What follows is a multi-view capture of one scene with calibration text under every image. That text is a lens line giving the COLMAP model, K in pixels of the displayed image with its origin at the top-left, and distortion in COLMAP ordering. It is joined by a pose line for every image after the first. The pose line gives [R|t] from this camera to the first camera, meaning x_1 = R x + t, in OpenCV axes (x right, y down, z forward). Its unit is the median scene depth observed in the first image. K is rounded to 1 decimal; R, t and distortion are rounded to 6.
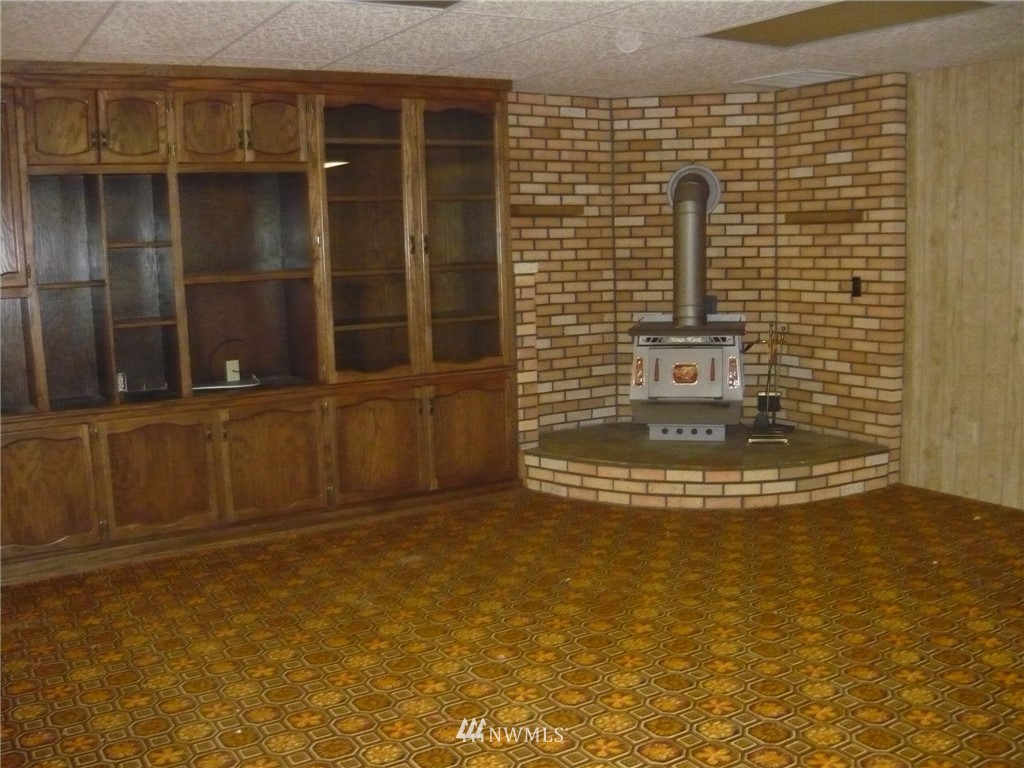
lens RADIAL K [[1032.4, 0, 512.0], [0, 1032.4, 384.0], [0, 0, 1]] dist [-0.150096, 0.053872]
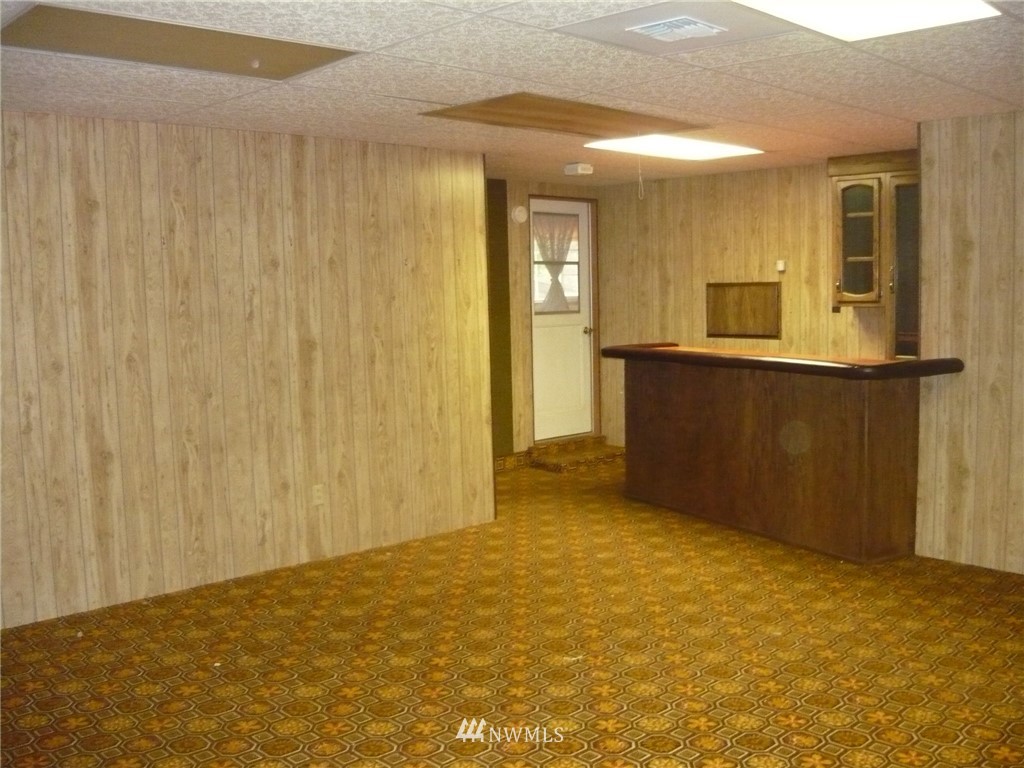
lens RADIAL K [[1032.4, 0, 512.0], [0, 1032.4, 384.0], [0, 0, 1]] dist [-0.150096, 0.053872]
pose [[-0.221481, -0.053188, 0.973713, -0.547928], [0.165390, 0.981997, 0.091260, -0.116357], [-0.961037, 0.181255, -0.208697, 0.968899]]
